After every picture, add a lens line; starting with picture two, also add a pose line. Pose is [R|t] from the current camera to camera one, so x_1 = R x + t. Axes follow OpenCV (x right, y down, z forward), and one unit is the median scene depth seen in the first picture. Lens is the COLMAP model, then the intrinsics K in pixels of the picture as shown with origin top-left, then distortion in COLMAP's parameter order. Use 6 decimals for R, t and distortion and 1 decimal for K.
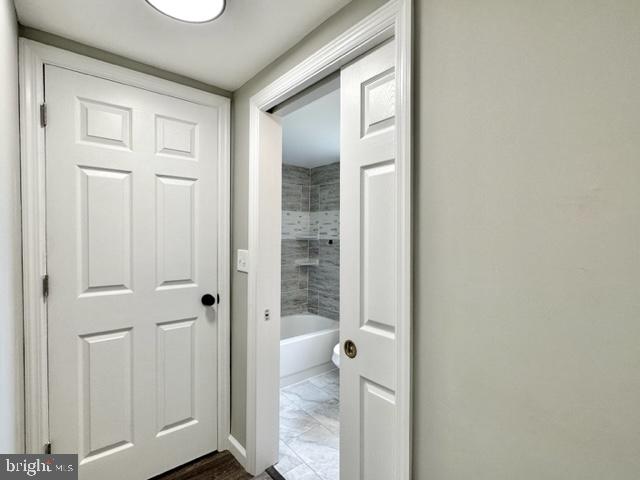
lens RADIAL K [[314.8, 0, 318.9], [0, 314.8, 241.1], [0, 0, 1]] dist [0.000198, 0.000001]
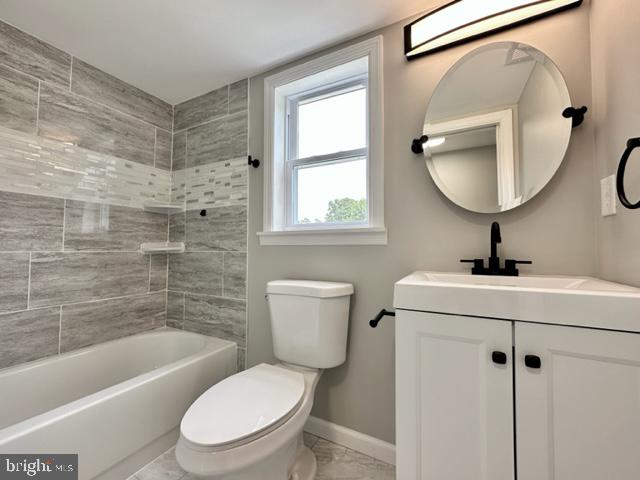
lens RADIAL K [[259.5, 0, 319.8], [0, 259.5, 241.6], [0, 0, 1]] dist [-0.001581, -0.000078]
pose [[0.932397, 0.005224, 0.361398, 0.064774], [0.011547, 0.998955, -0.044232, 0.083055], [-0.361251, 0.045415, 0.931362, 0.406843]]
